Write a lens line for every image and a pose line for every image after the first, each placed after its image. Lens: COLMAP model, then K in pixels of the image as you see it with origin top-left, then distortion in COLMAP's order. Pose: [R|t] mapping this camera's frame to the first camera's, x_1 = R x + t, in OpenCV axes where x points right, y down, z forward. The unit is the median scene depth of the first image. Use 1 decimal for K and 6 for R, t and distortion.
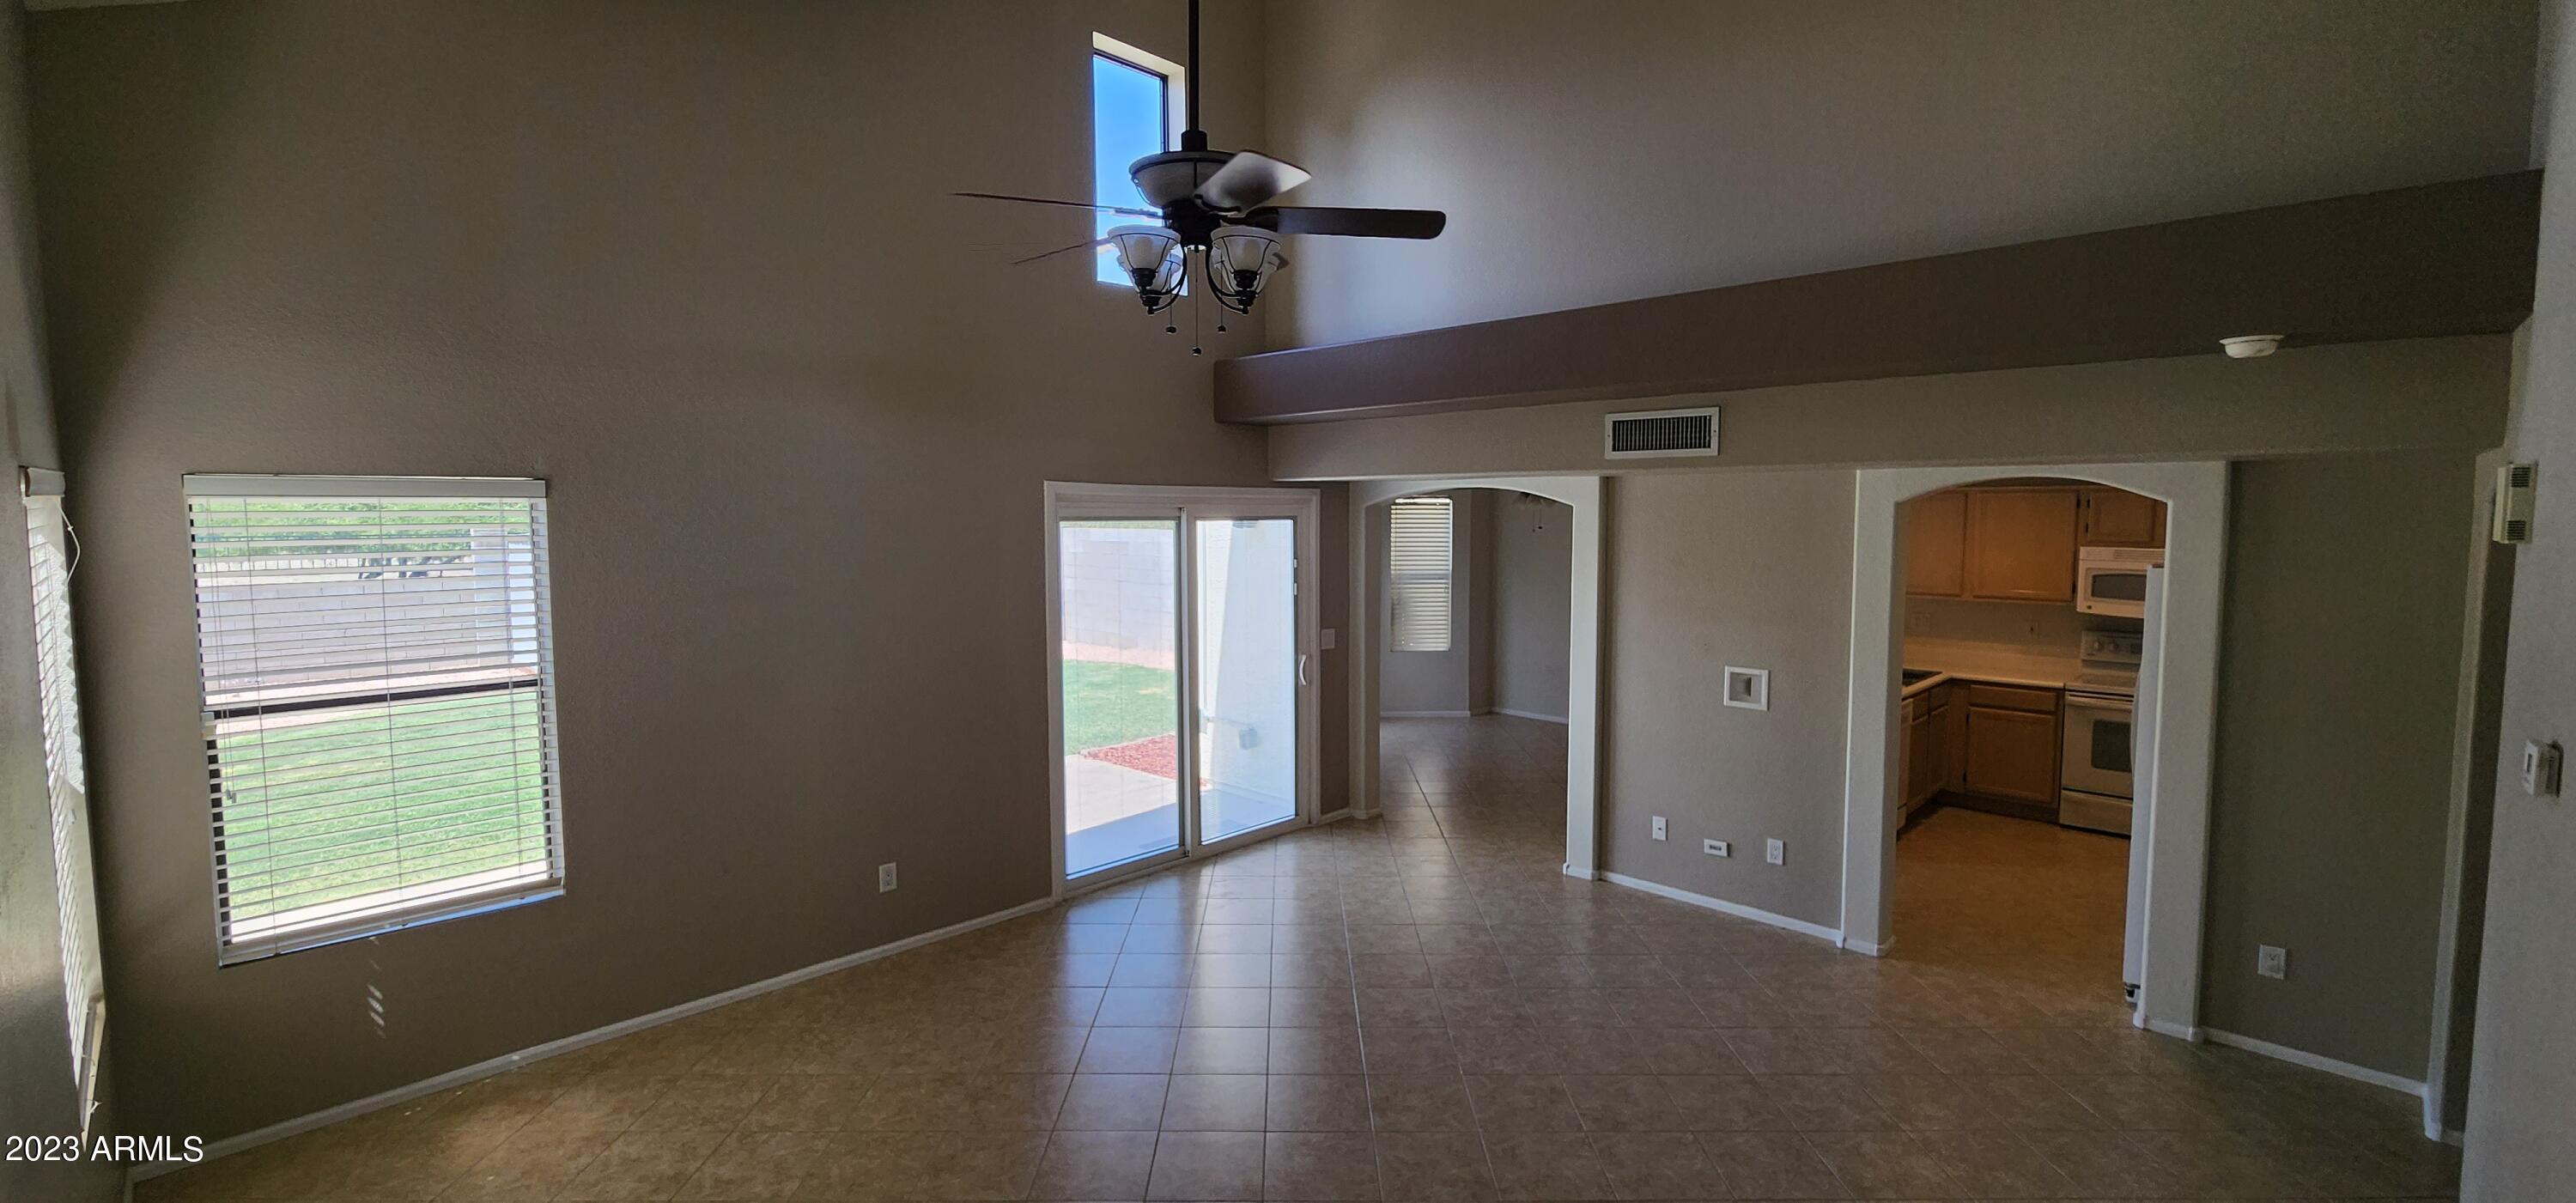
lens RADIAL K [[1058.2, 0, 1286.3], [0, 1058.2, 591.4], [0, 0, 1]] dist [-0.000539, -0.000697]
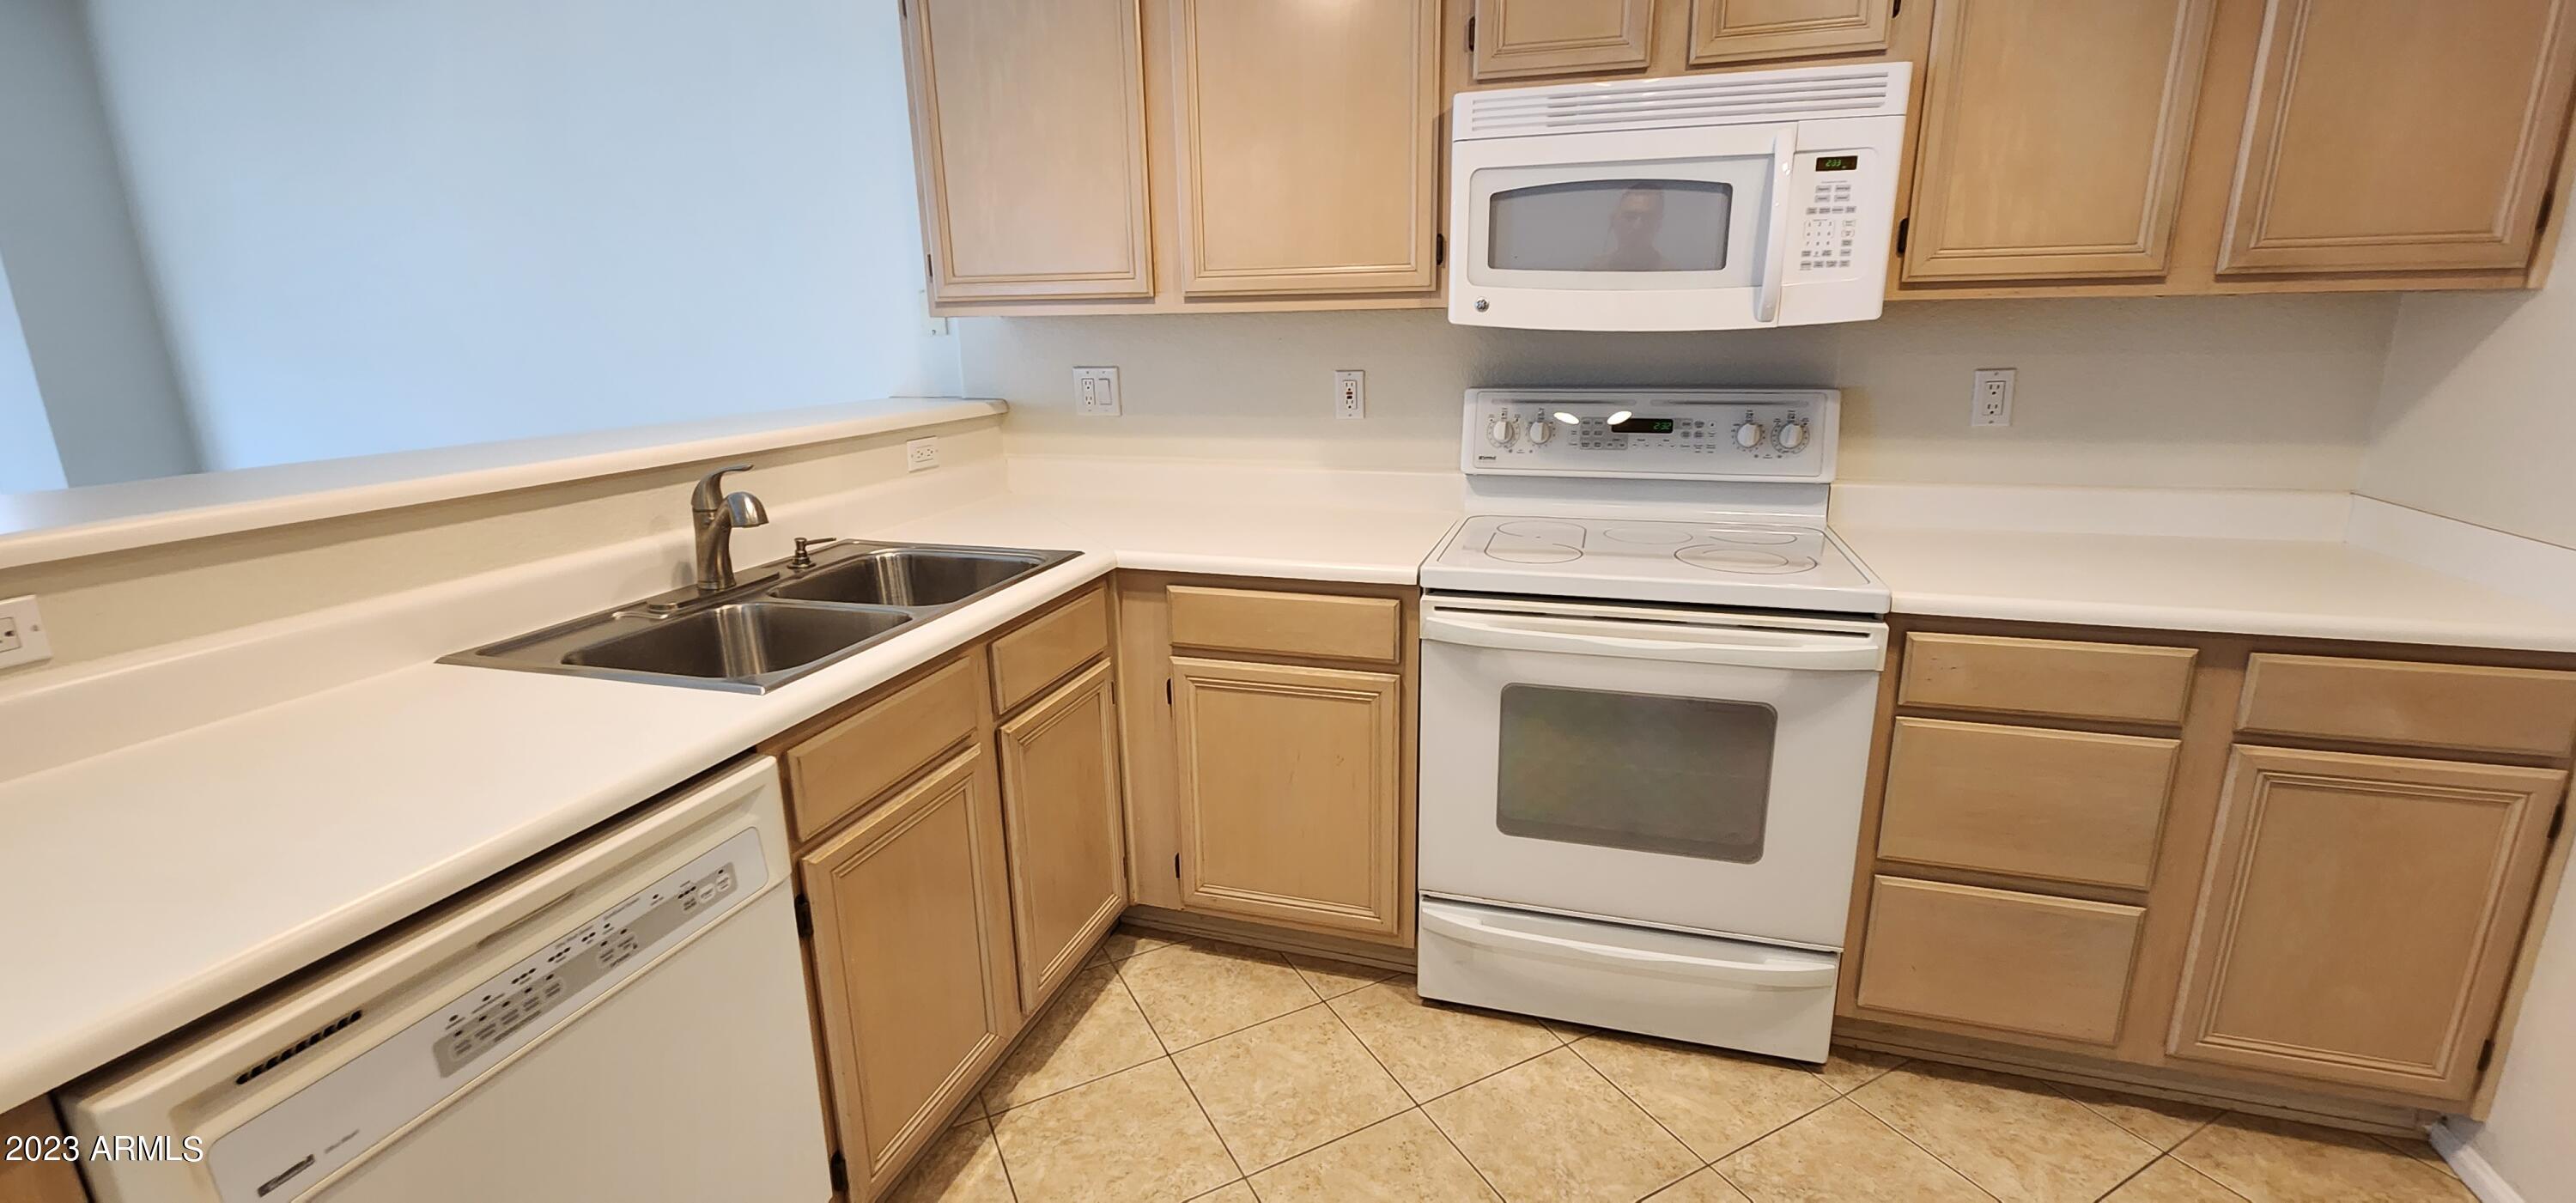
lens RADIAL K [[1058.2, 0, 1287.0], [0, 1058.2, 588.2], [0, 0, 1]] dist [-0.000539, -0.000697]
pose [[0.885716, -0.125341, 0.446986, 0.562147], [0.048538, 0.982587, 0.179351, 0.037566], [-0.461683, -0.137159, 0.876377, 0.746857]]
